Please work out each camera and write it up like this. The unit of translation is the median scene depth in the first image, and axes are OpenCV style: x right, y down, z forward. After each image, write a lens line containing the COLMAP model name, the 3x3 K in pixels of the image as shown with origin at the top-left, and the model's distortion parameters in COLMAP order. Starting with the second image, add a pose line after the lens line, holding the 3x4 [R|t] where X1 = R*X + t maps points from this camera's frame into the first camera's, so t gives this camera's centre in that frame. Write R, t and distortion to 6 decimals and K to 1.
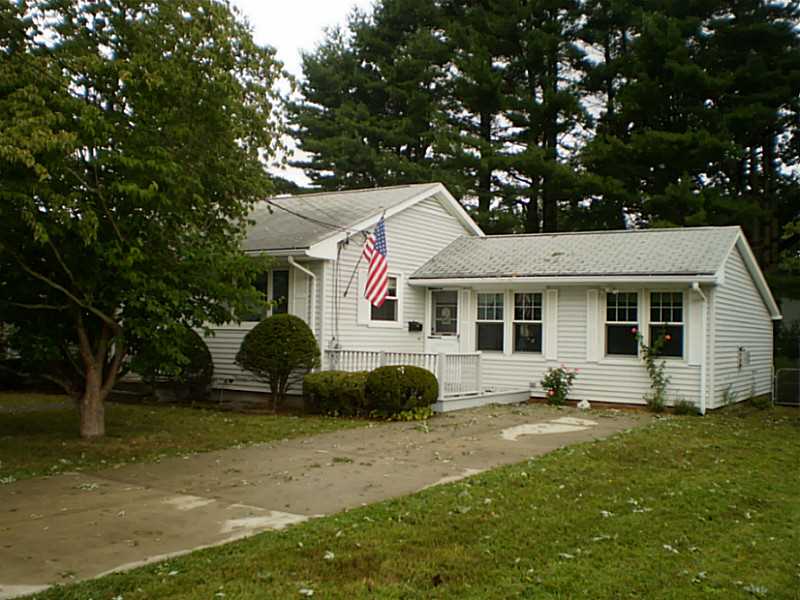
lens RADIAL K [[857.4, 0, 404.1], [0, 857.4, 296.1], [0, 0, 1]] dist [-0.055376, -0.230760]
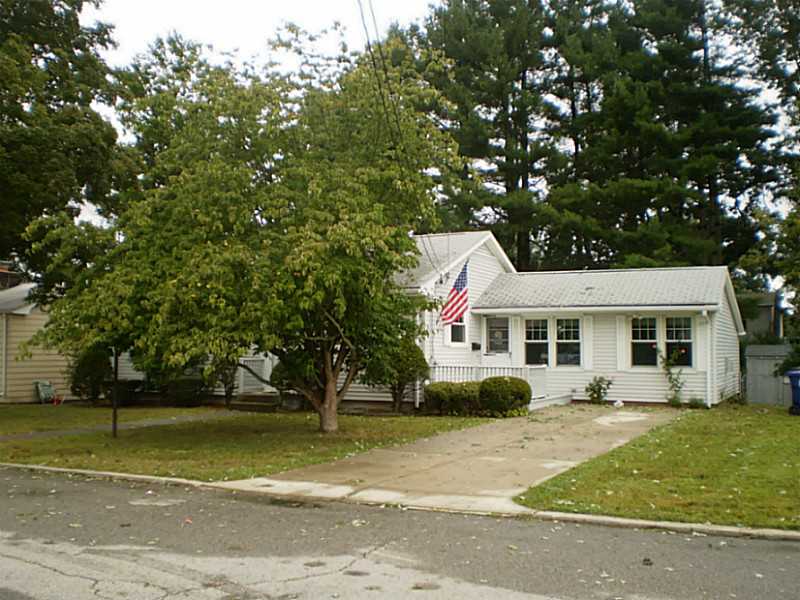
lens RADIAL K [[857.4, 0, 404.1], [0, 857.4, 296.1], [0, 0, 1]] dist [-0.055376, -0.230760]
pose [[0.994136, -0.010329, 0.107645, -0.251999], [0.012468, 0.999738, -0.019215, -0.017243], [-0.107418, 0.020445, 0.994004, -0.265640]]
